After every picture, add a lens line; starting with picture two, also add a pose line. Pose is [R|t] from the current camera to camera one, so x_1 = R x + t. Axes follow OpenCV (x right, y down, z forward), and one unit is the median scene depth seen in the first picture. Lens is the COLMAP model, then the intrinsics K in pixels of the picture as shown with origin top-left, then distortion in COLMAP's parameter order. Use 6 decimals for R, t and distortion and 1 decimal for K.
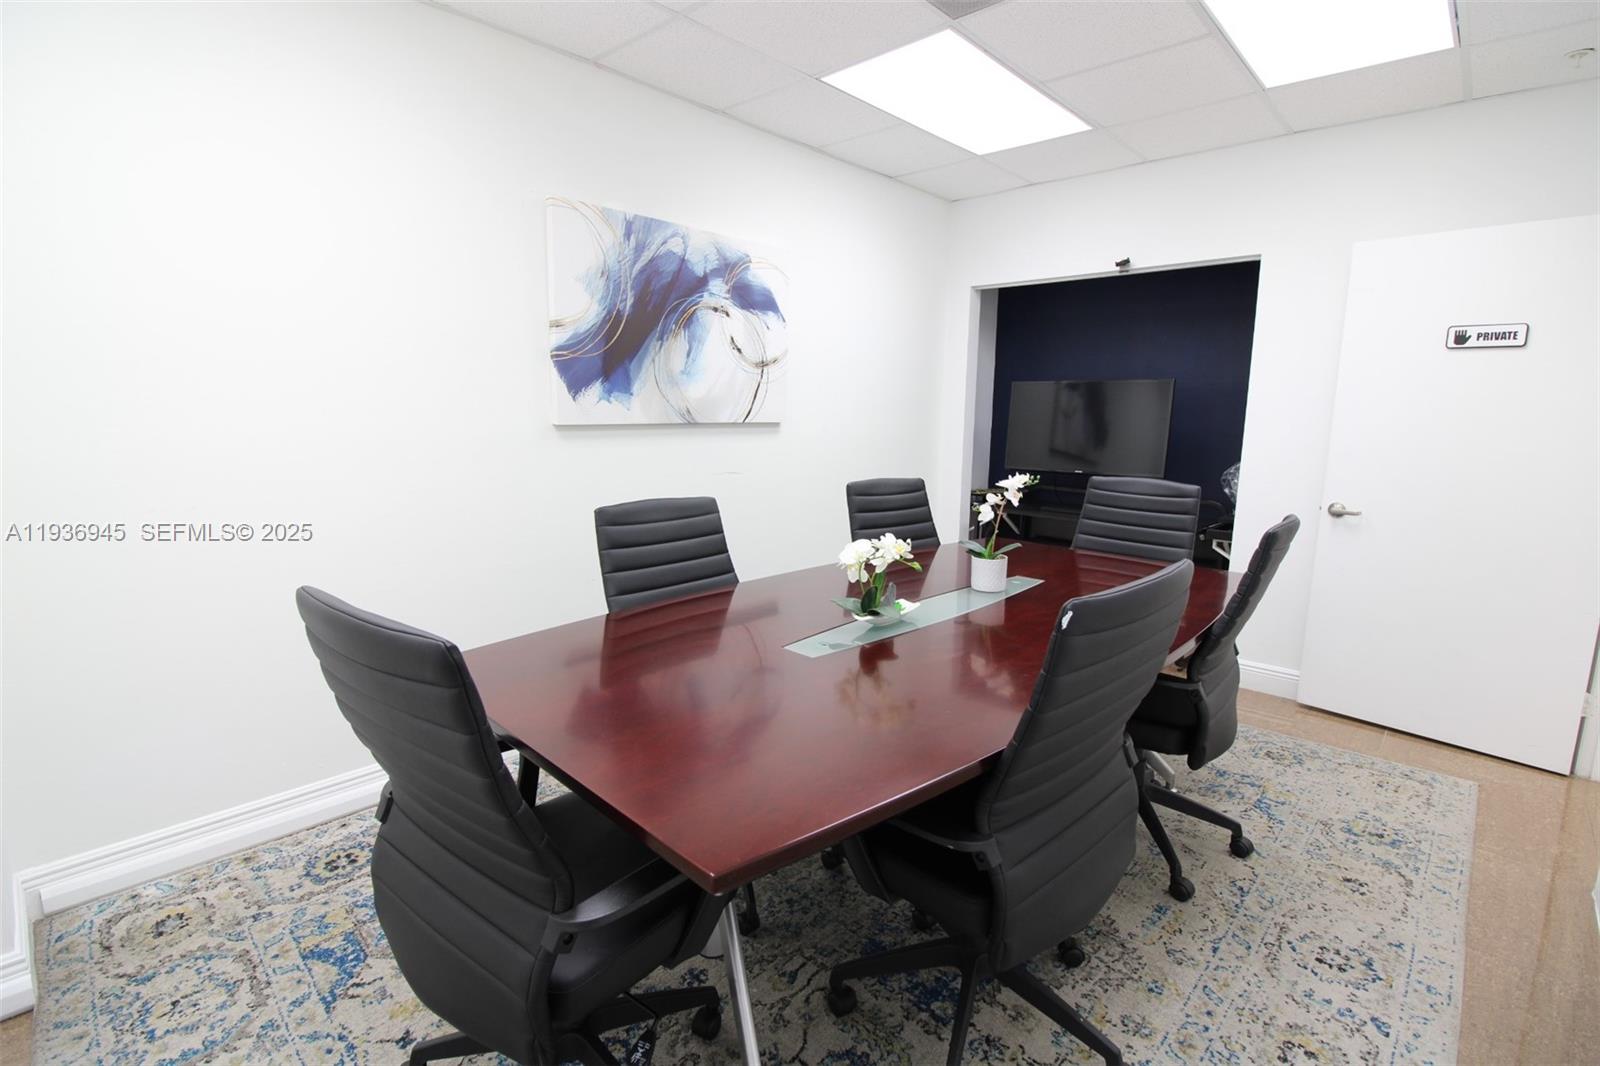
lens RADIAL K [[739.1, 0, 804.0], [0, 739.1, 531.0], [0, 0, 1]] dist [-0.005498, -0.009433]
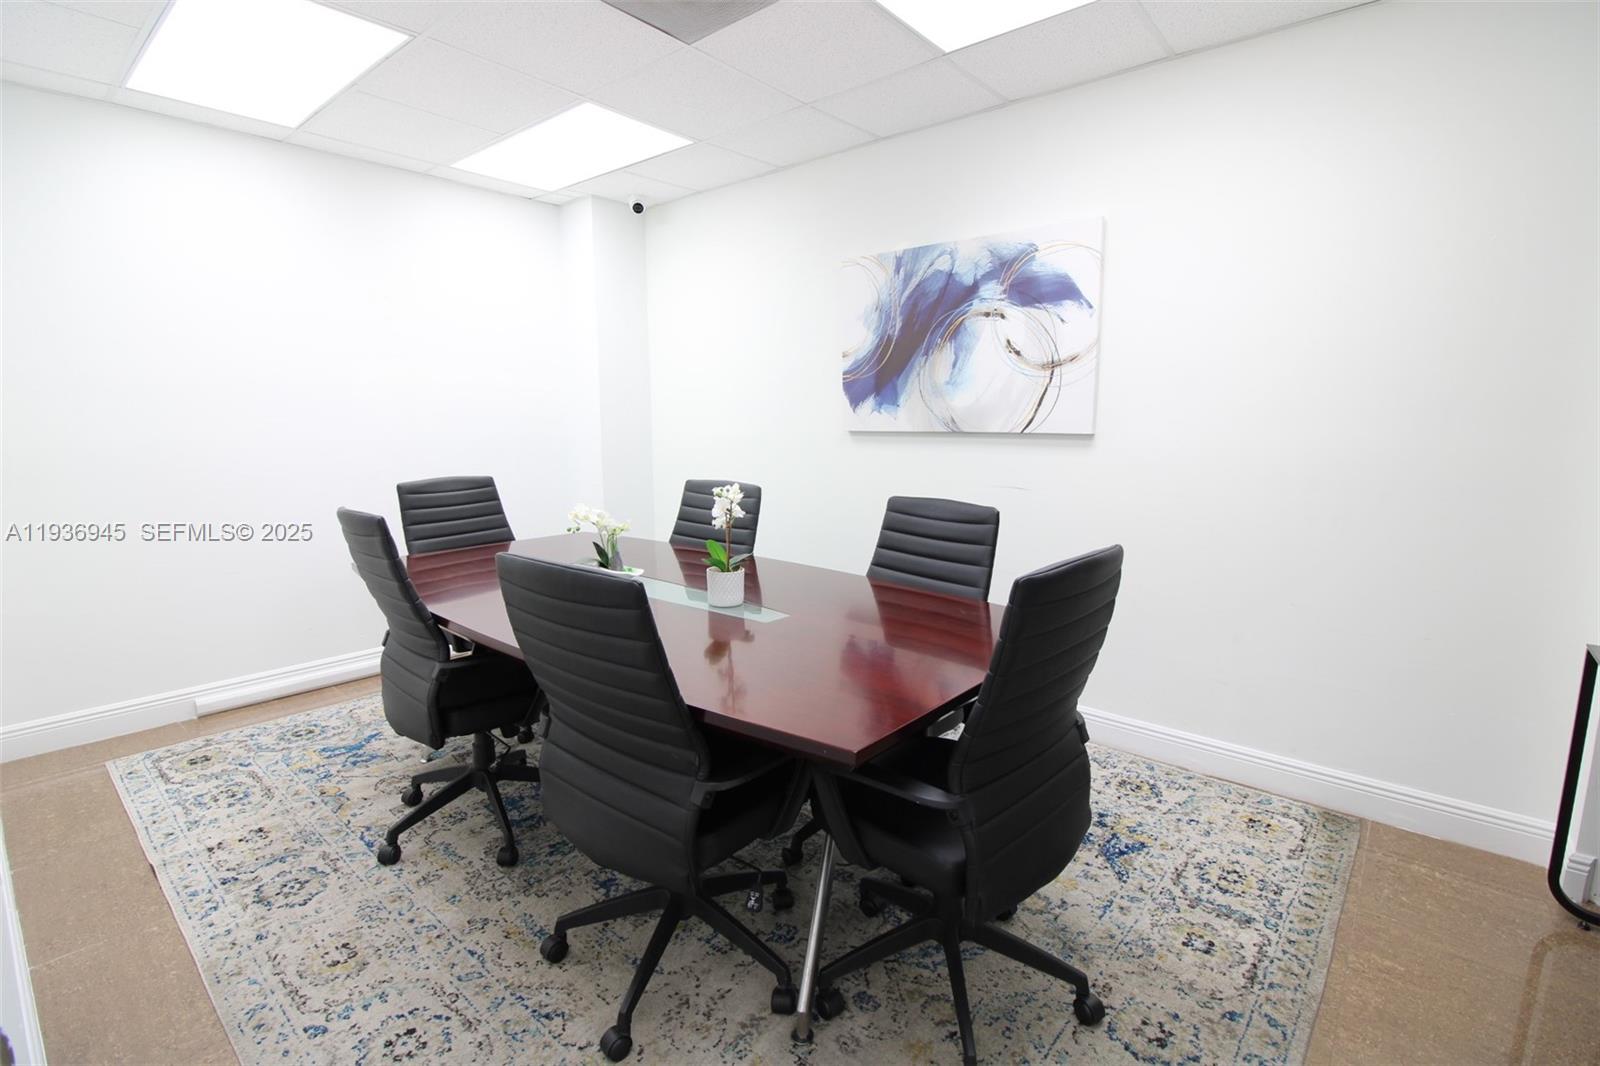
lens RADIAL K [[739.1, 0, 803.3], [0, 739.1, 531.9], [0, 0, 1]] dist [-0.005498, -0.009433]
pose [[0.052081, 0.140011, -0.988779, 0.925471], [-0.164242, 0.977841, 0.129811, -0.117387], [0.985044, 0.155638, 0.073923, 0.796591]]
